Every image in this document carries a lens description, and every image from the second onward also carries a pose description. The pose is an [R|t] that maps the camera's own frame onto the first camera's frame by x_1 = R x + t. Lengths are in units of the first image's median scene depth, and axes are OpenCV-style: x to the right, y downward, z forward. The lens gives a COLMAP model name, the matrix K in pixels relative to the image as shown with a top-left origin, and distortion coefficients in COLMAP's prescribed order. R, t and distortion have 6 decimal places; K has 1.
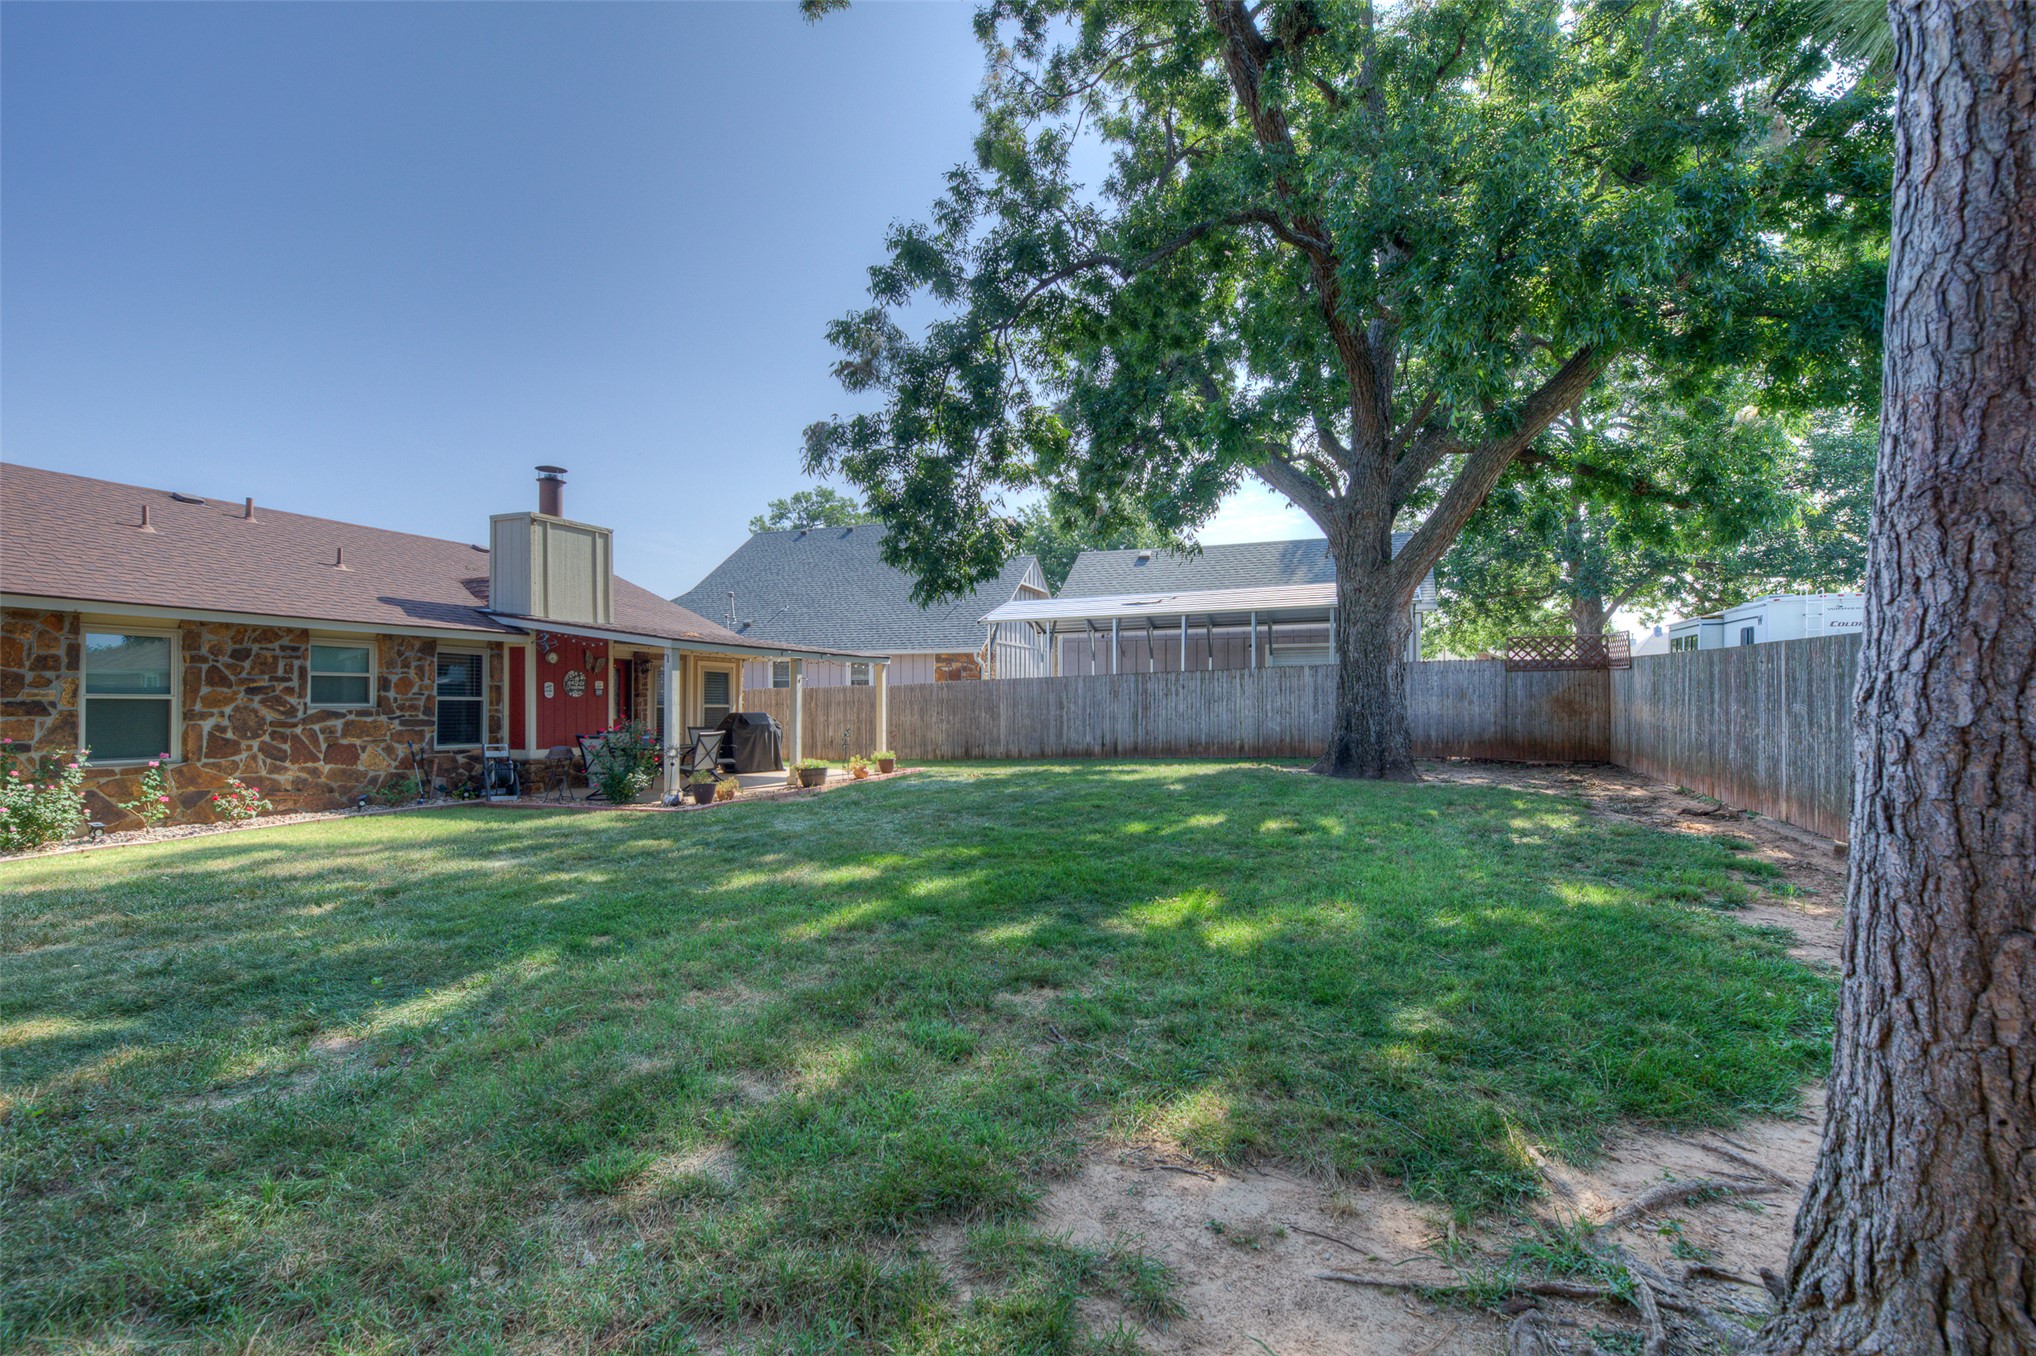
lens RADIAL K [[883.0, 0, 1020.9], [0, 883.0, 694.9], [0, 0, 1]] dist [0.001680, -0.000024]
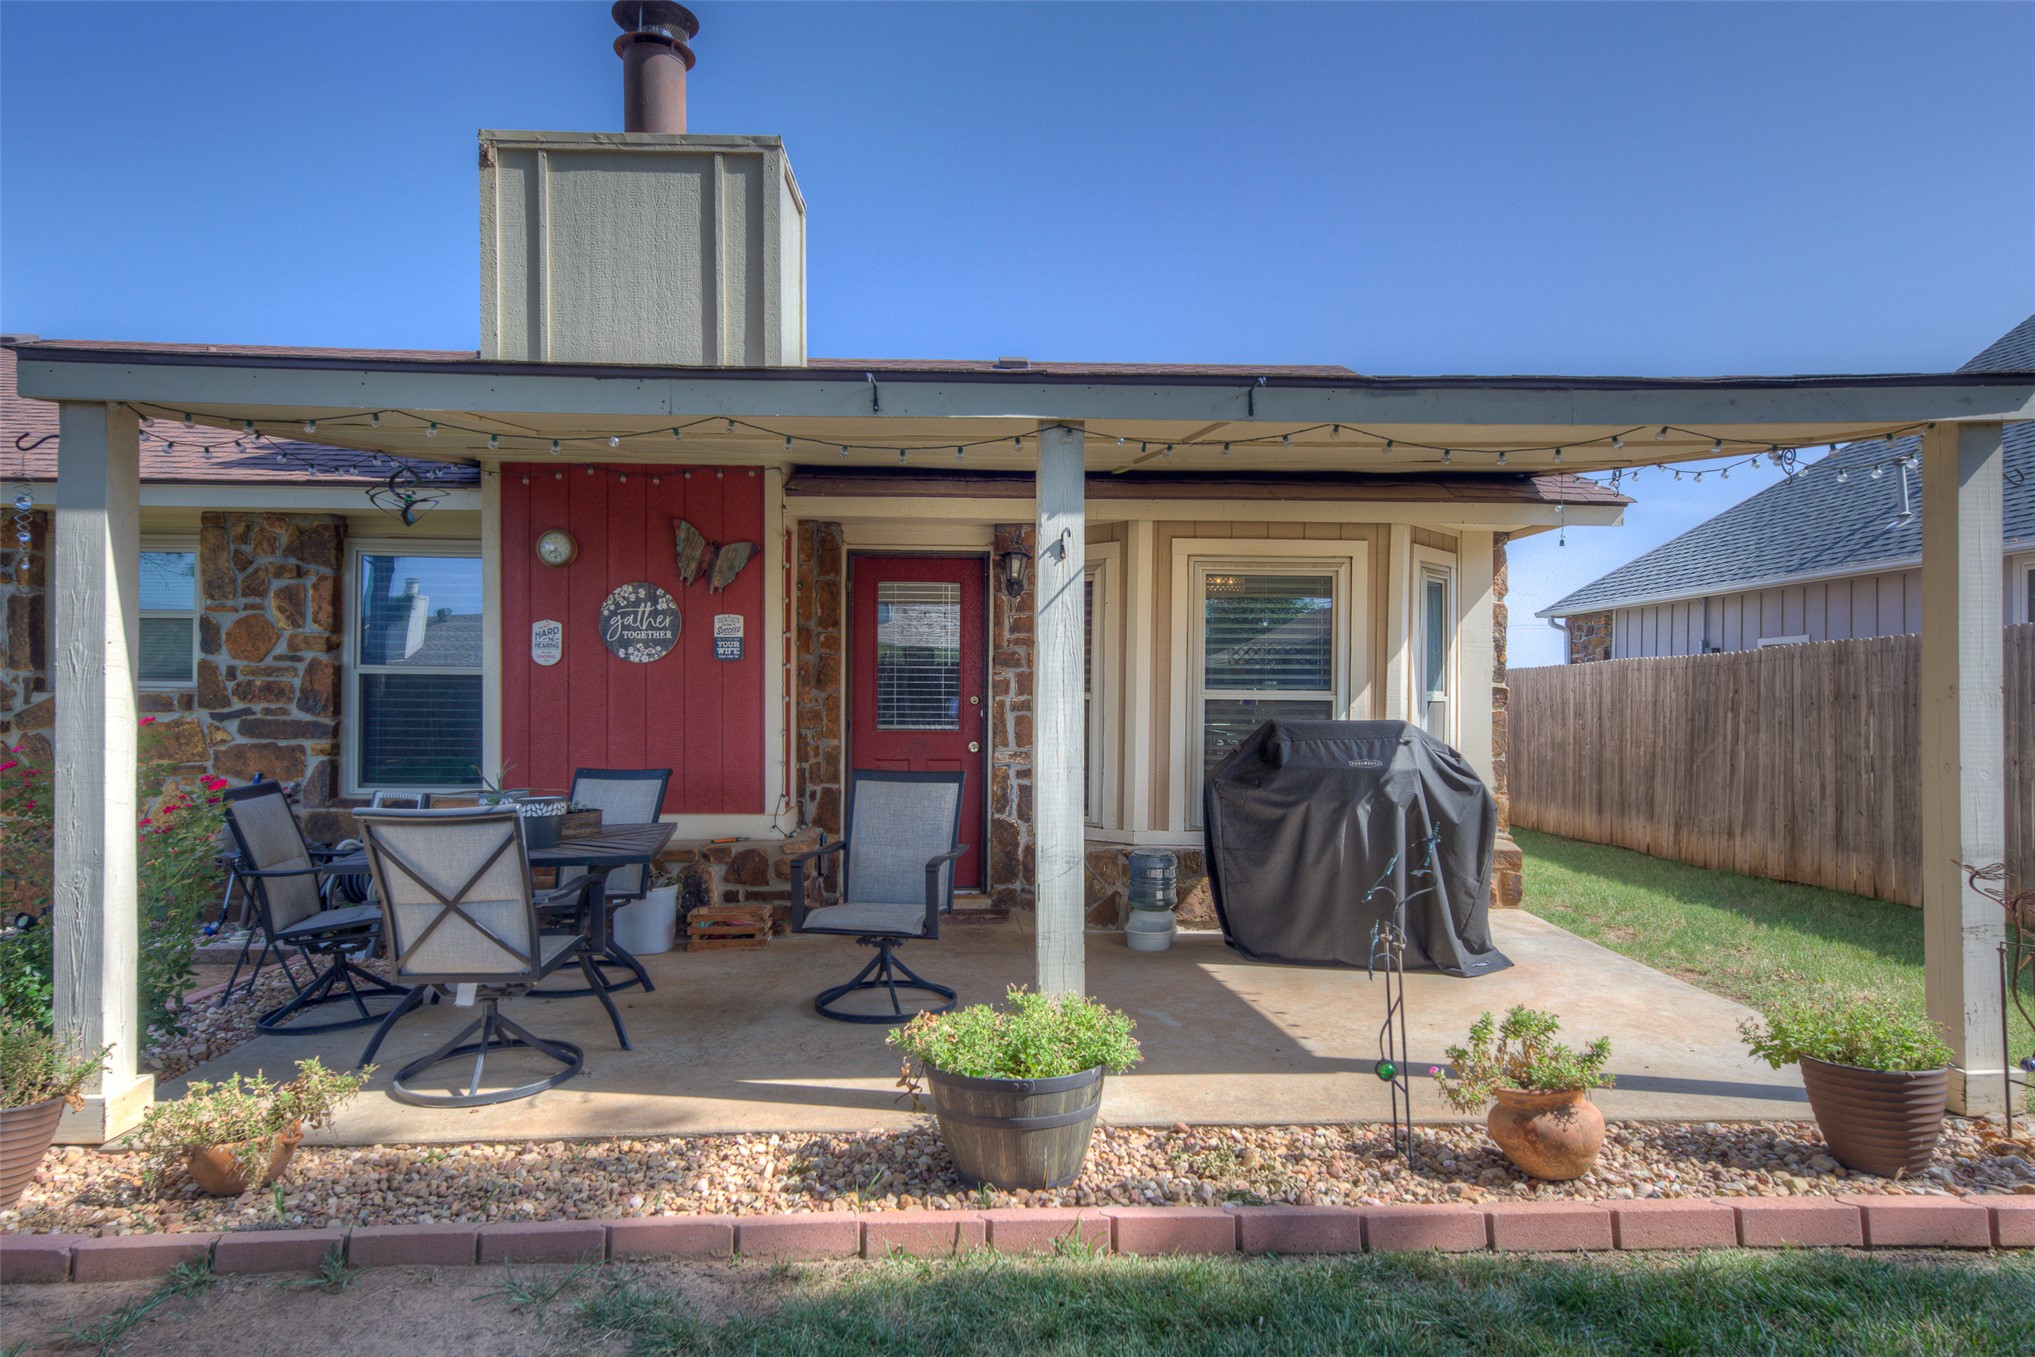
lens RADIAL K [[1149.4, 0, 1016.3], [0, 1149.4, 694.0], [0, 0, 1]] dist [0.027867, 0.000714]
pose [[0.402789, -0.008340, -0.915255, -0.056587], [0.002956, 0.999965, -0.007812, 0.022005], [0.915288, 0.000441, 0.402800, 1.168911]]
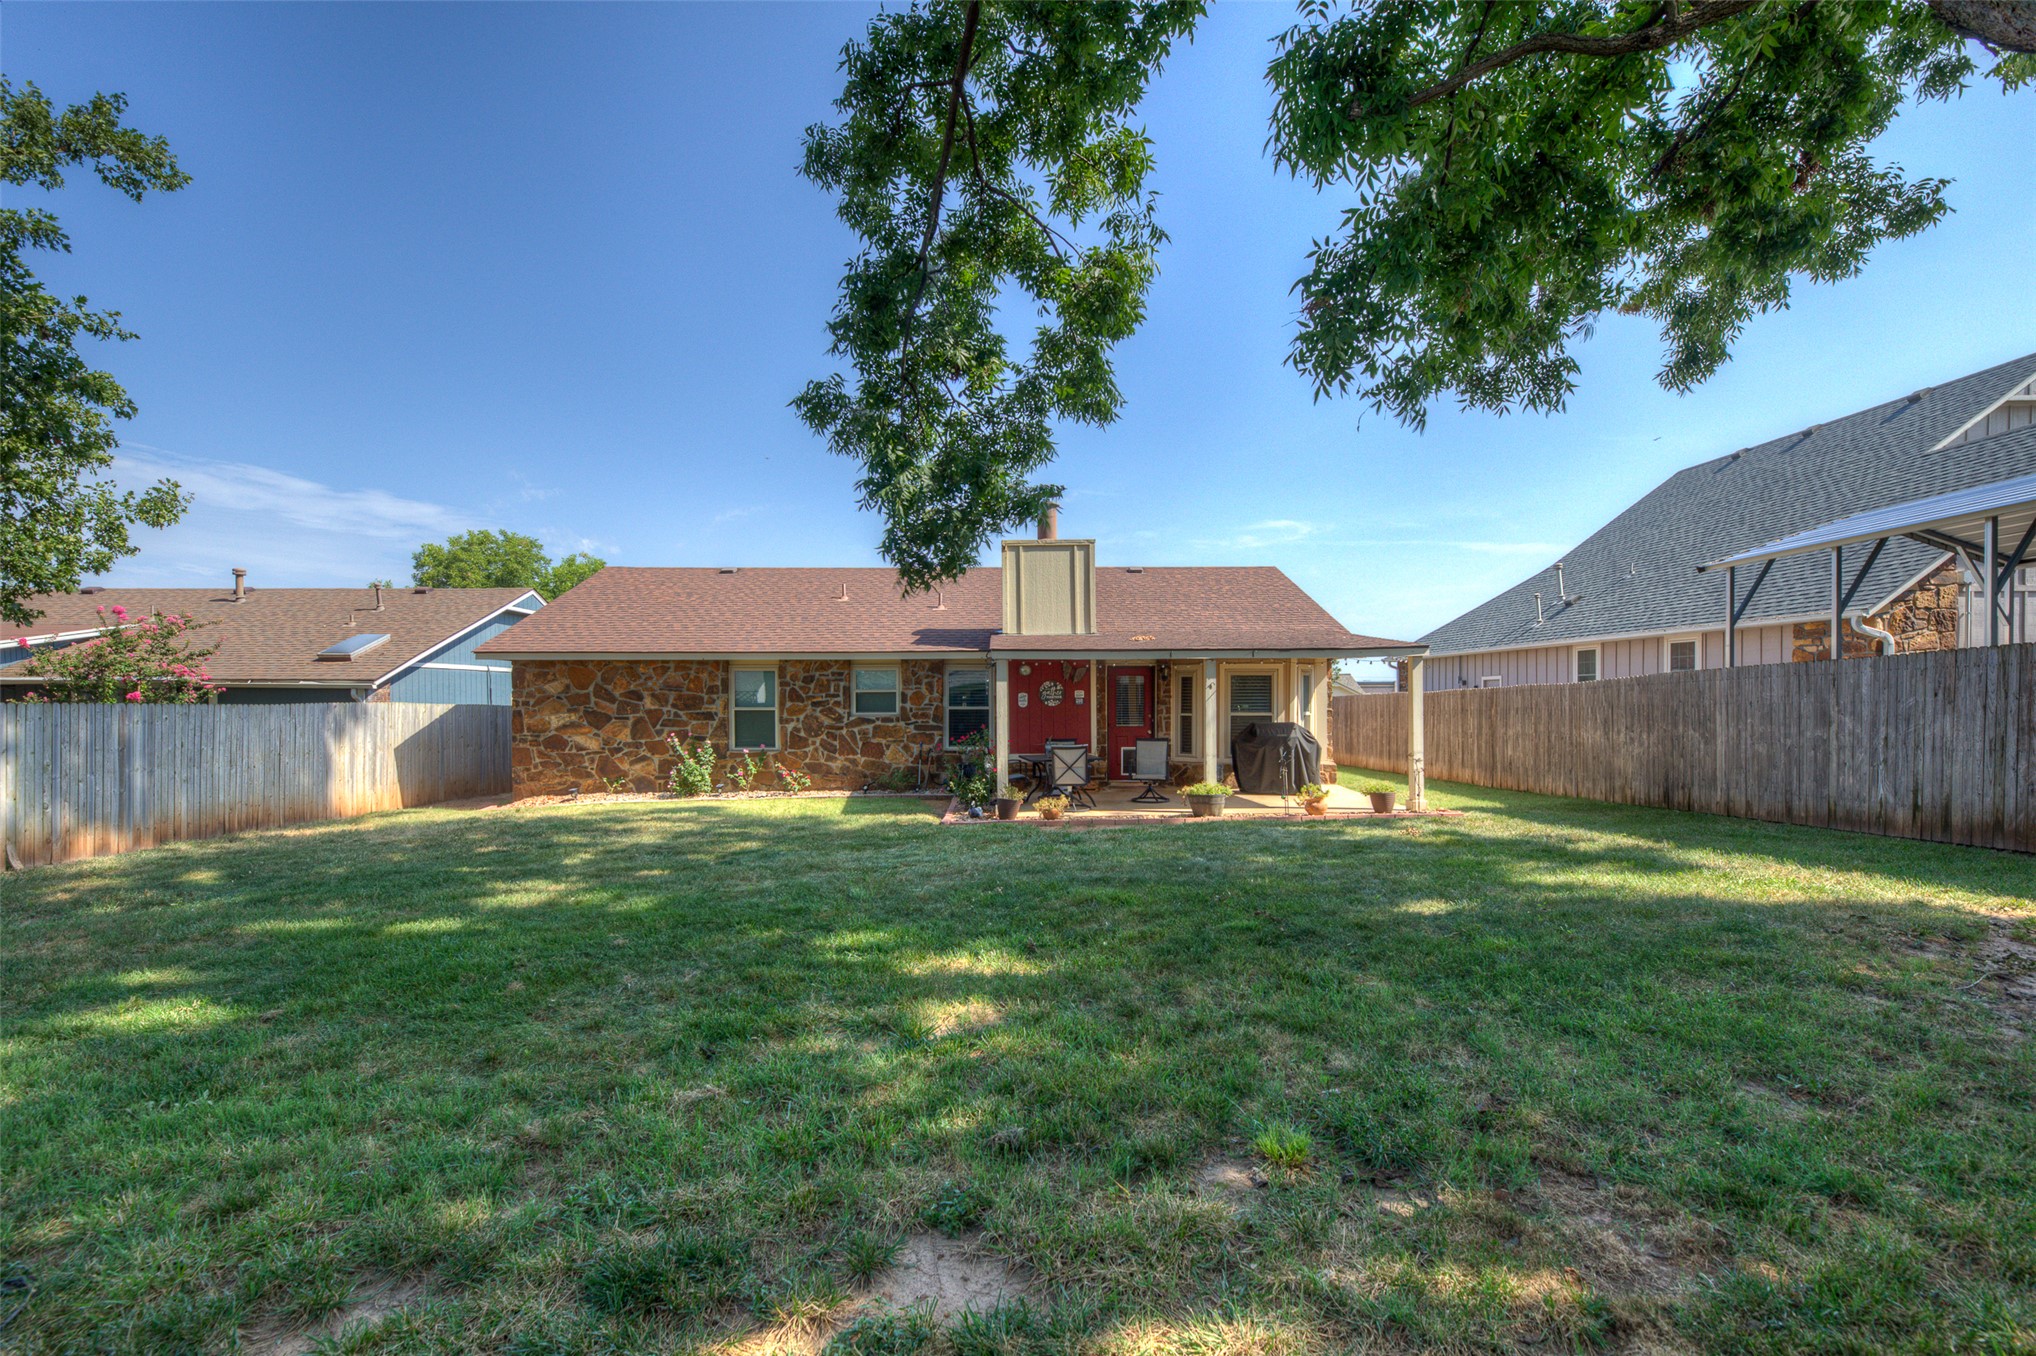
lens RADIAL K [[883.0, 0, 1019.5], [0, 883.0, 693.8], [0, 0, 1]] dist [0.001680, -0.000024]
pose [[0.383369, -0.012237, -0.923514, 0.564006], [0.012070, 0.999893, -0.008238, -0.005167], [0.923517, -0.007988, 0.383475, 0.682848]]
